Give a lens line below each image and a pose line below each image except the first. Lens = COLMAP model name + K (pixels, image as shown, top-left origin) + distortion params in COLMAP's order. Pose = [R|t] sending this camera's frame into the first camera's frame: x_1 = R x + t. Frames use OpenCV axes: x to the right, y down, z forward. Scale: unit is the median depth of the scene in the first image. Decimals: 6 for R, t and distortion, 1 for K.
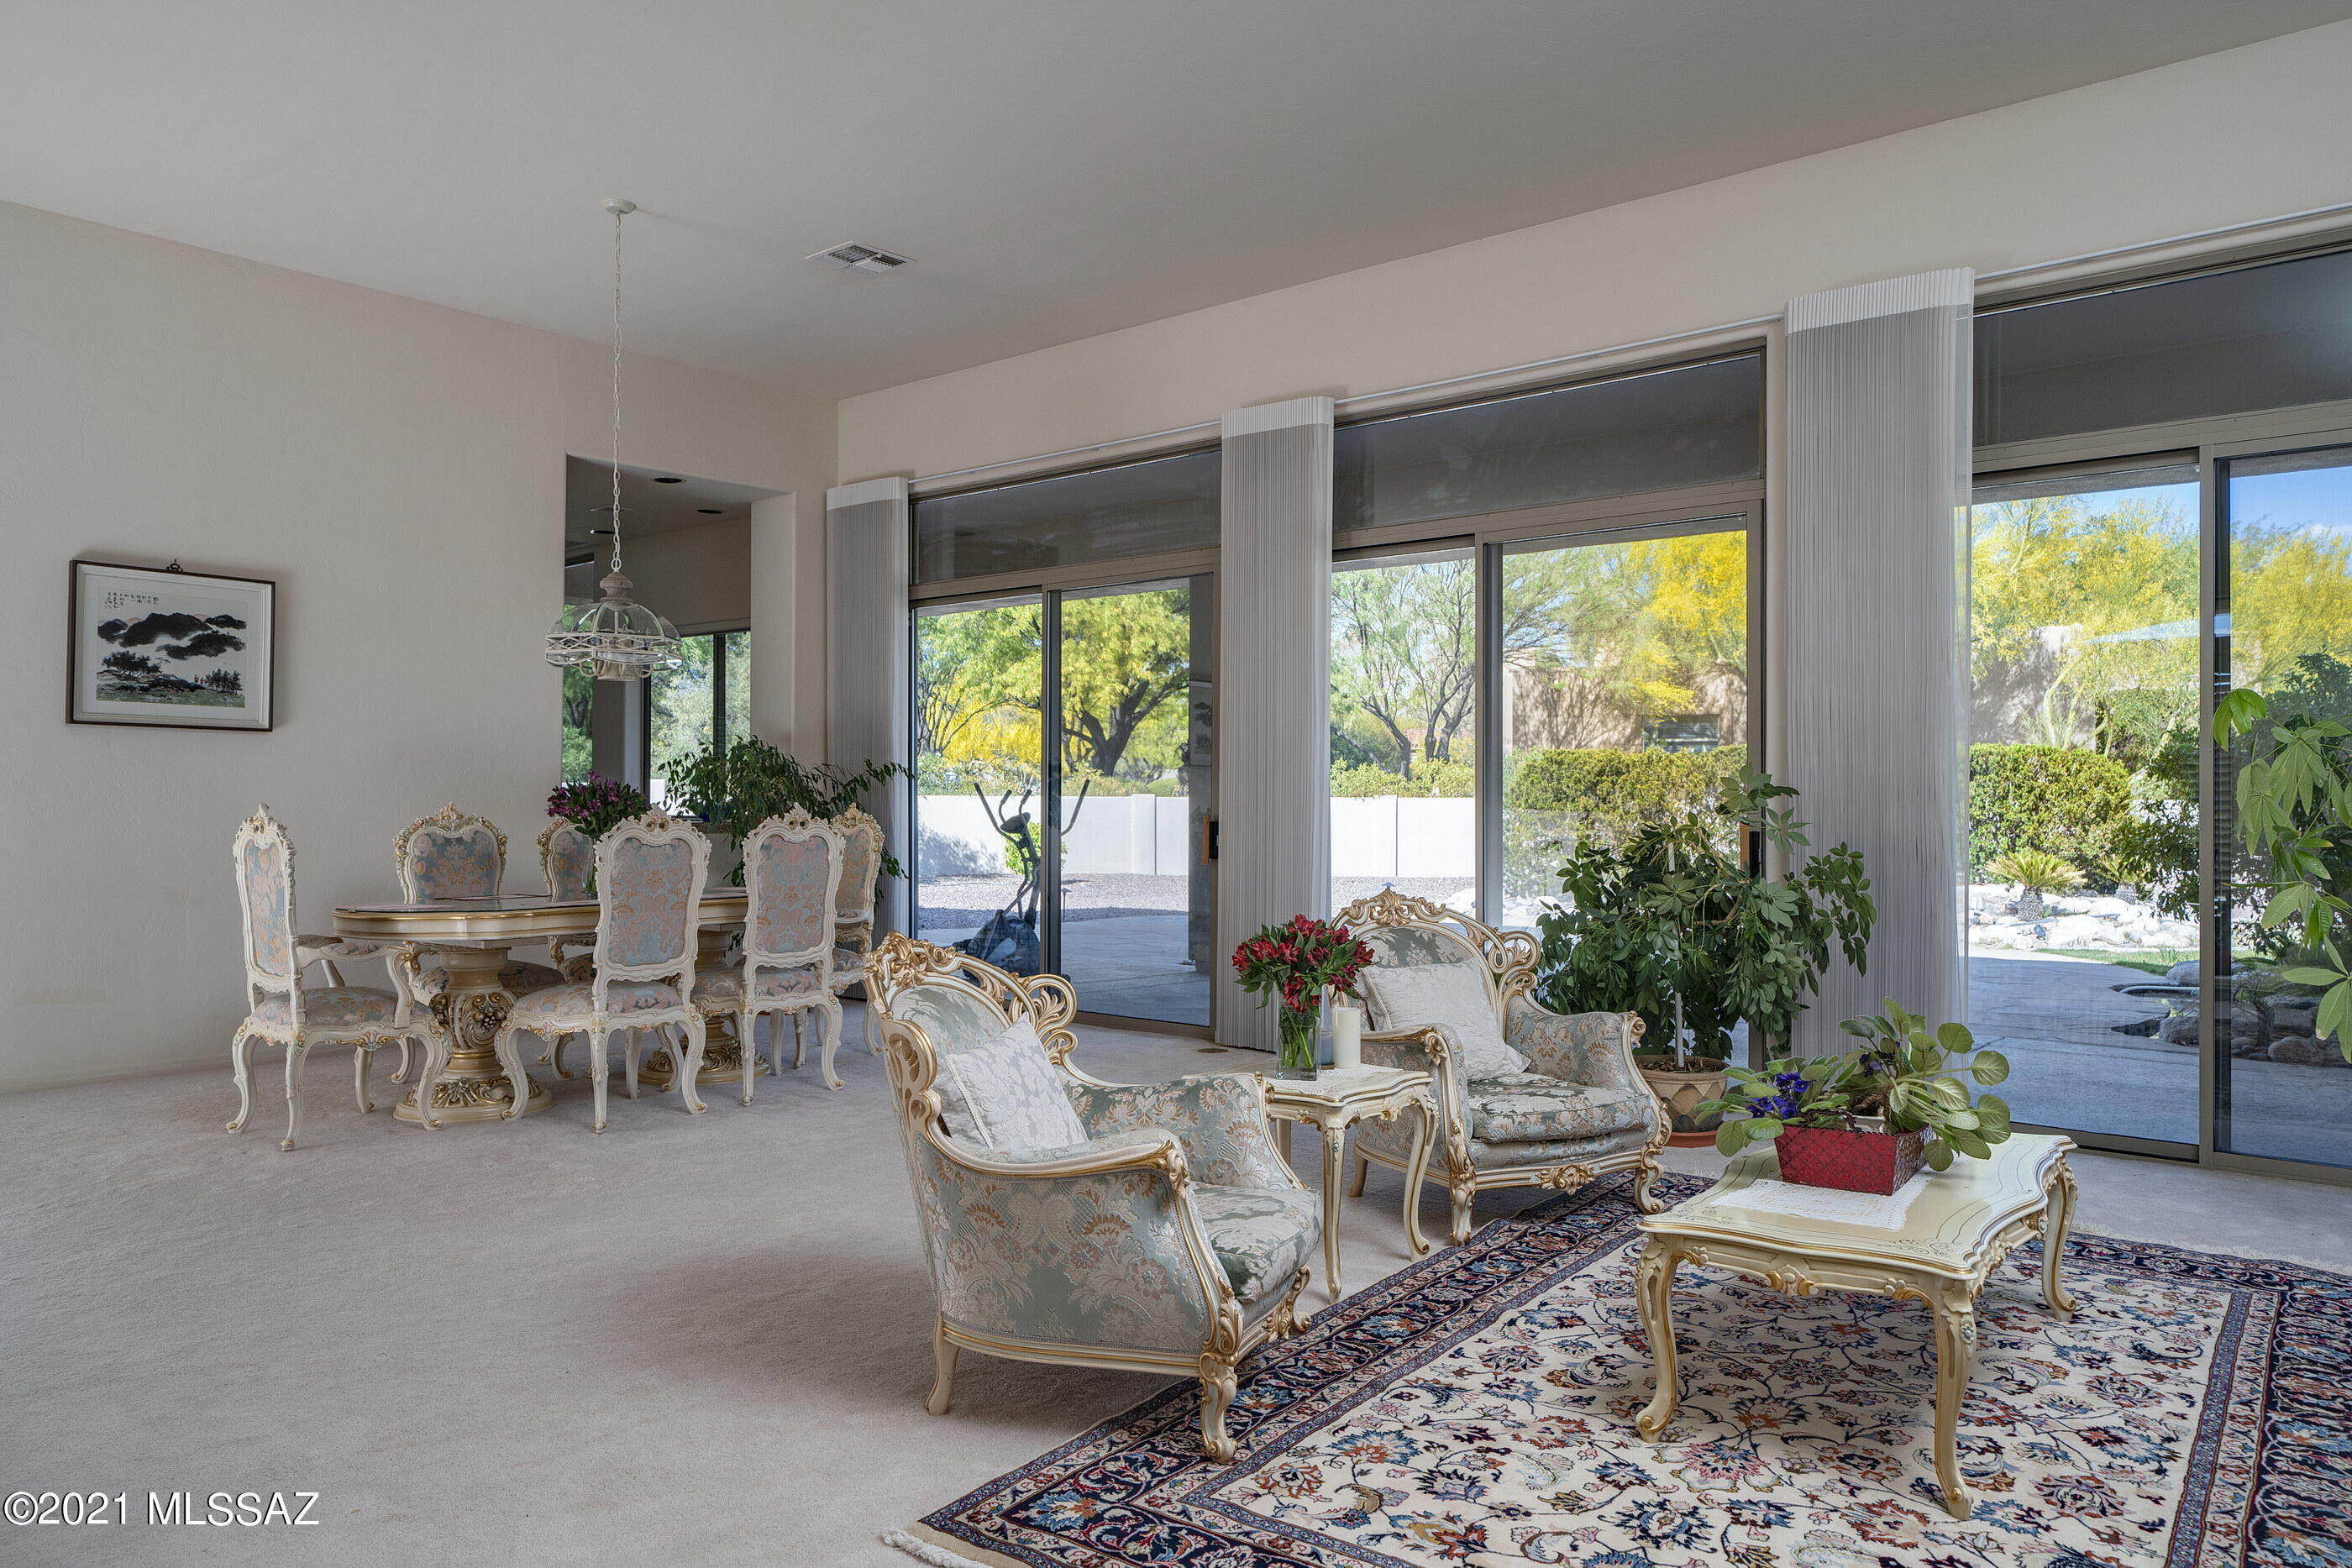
lens RADIAL K [[1620.0, 0, 1185.1], [0, 1620.0, 752.5], [0, 0, 1]] dist [0.030047, -0.001420]
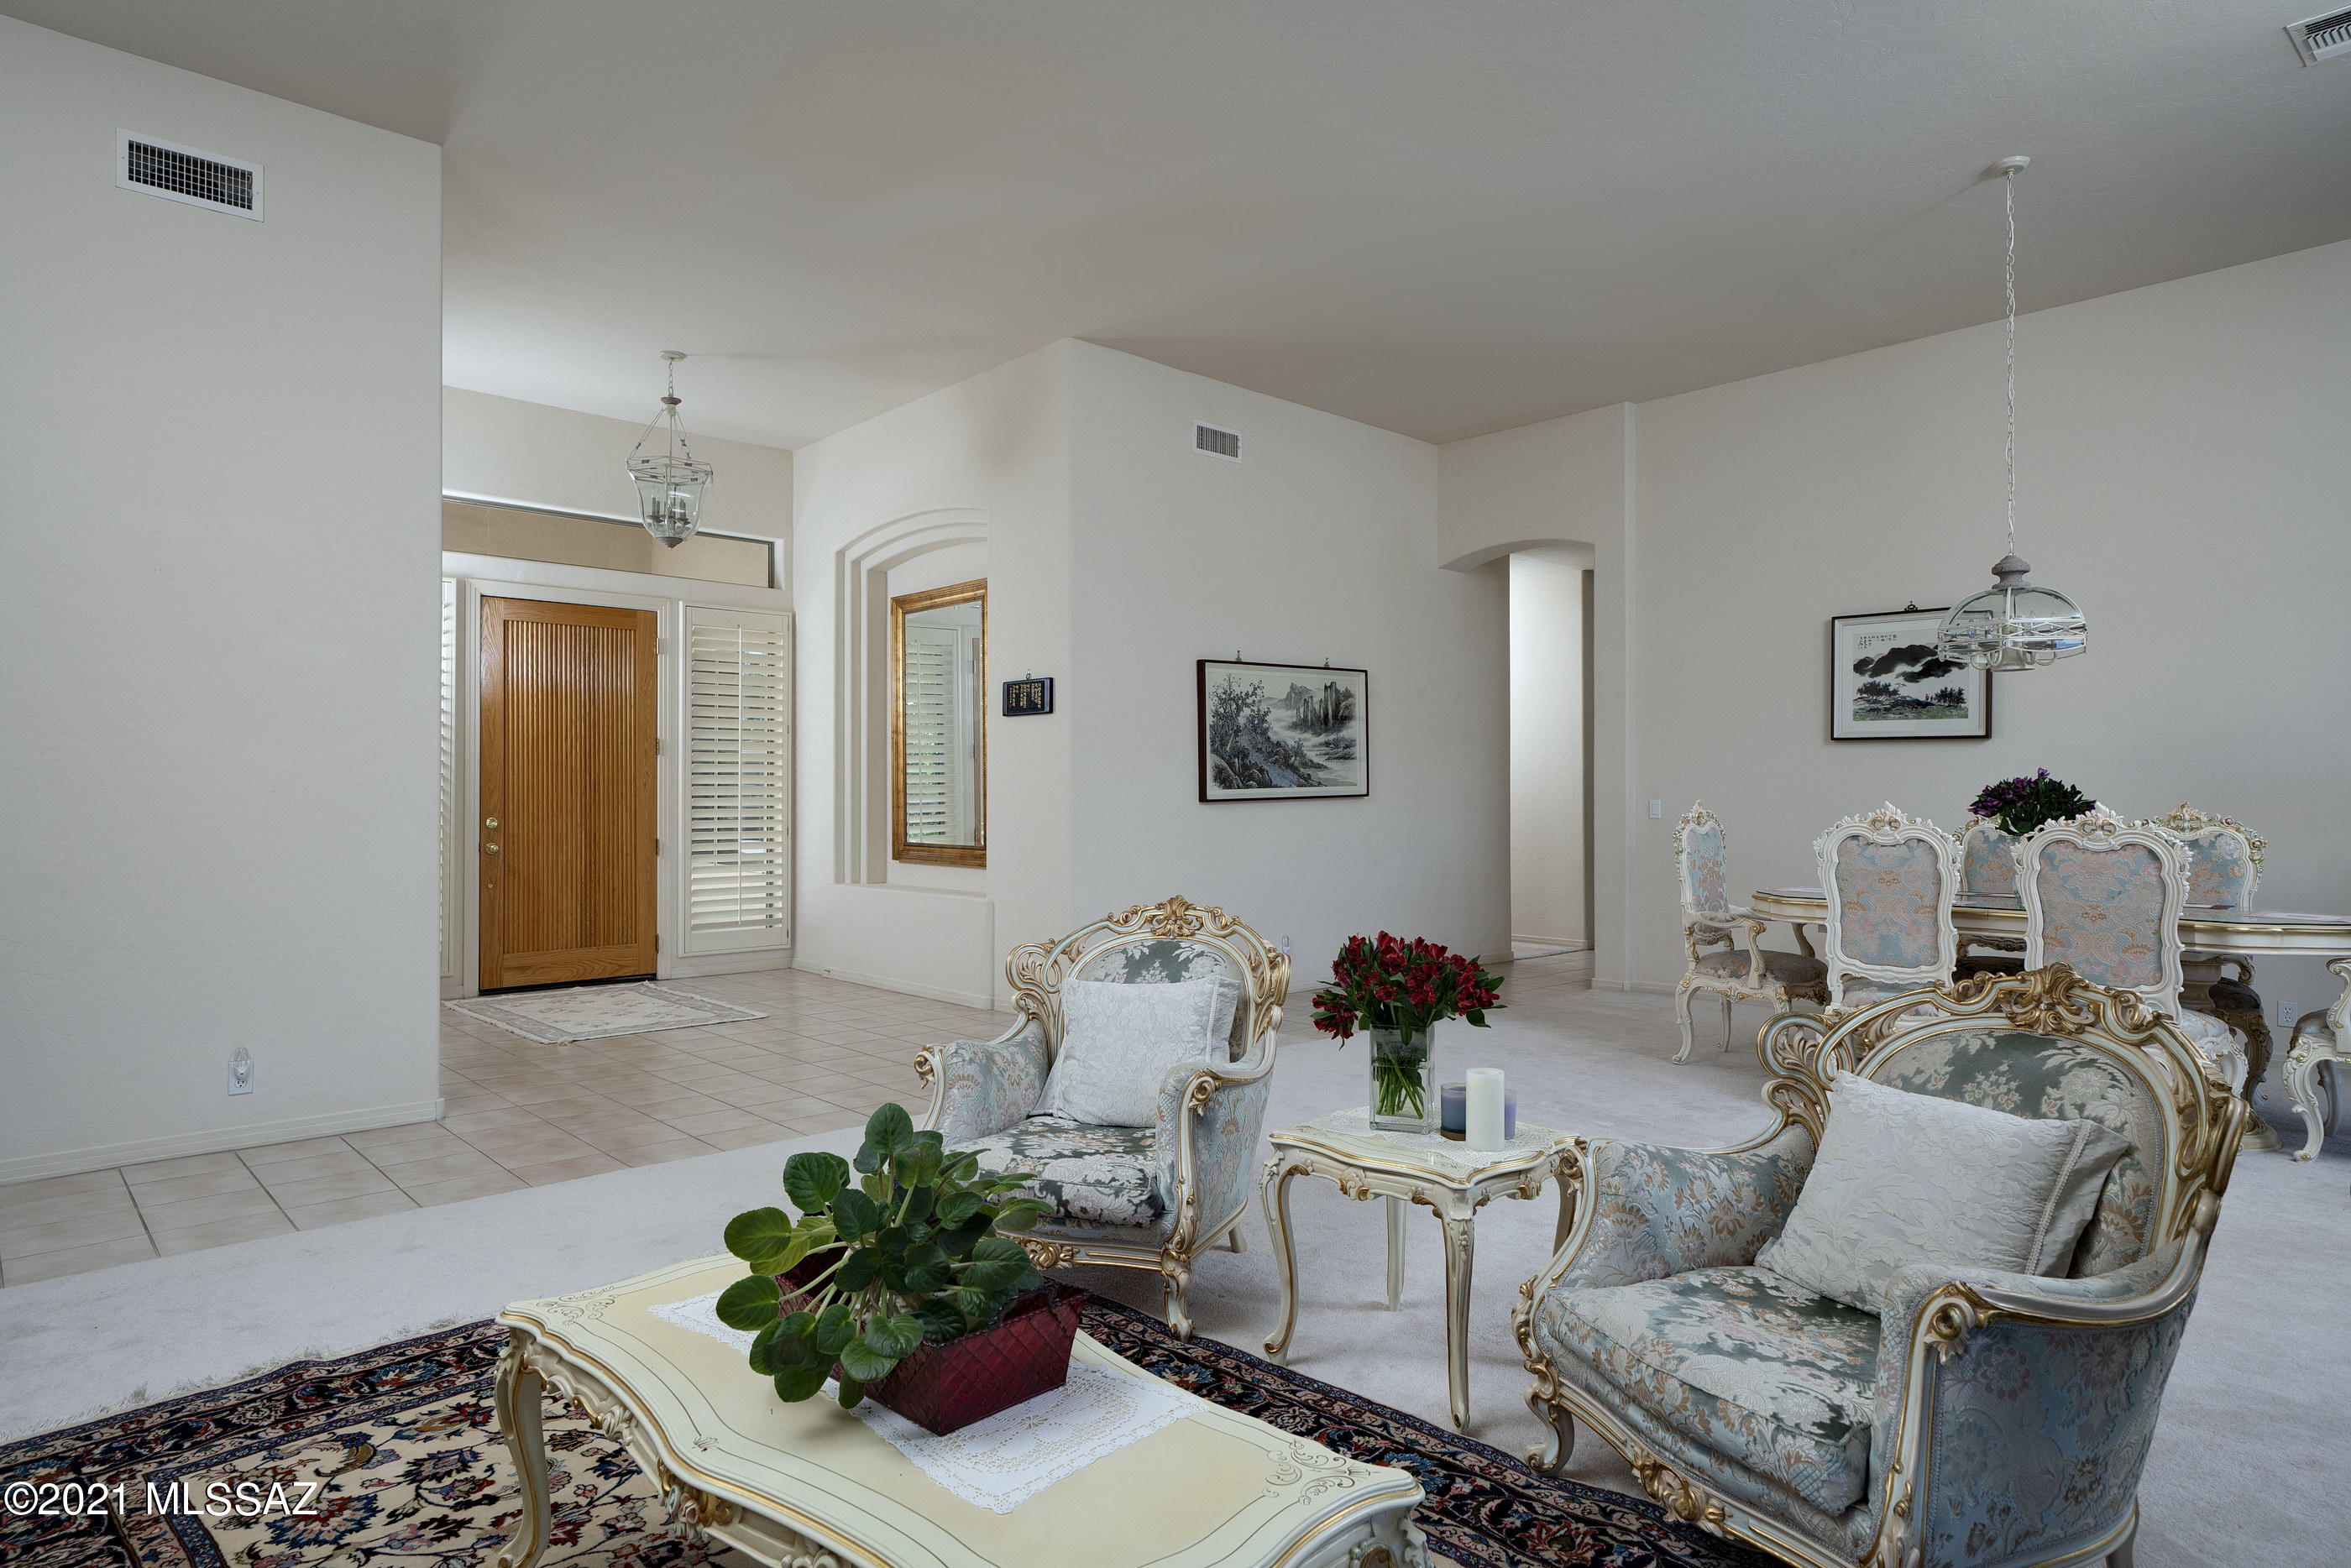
lens RADIAL K [[1363.9, 0, 1175.5], [0, 1363.9, 784.0], [0, 0, 1]] dist [0.005655, 0.001380]
pose [[-0.151044, -0.007833, -0.988496, 0.496044], [0.024361, 0.999635, -0.011644, 0.017929], [0.988227, -0.025840, -0.150798, 0.631292]]
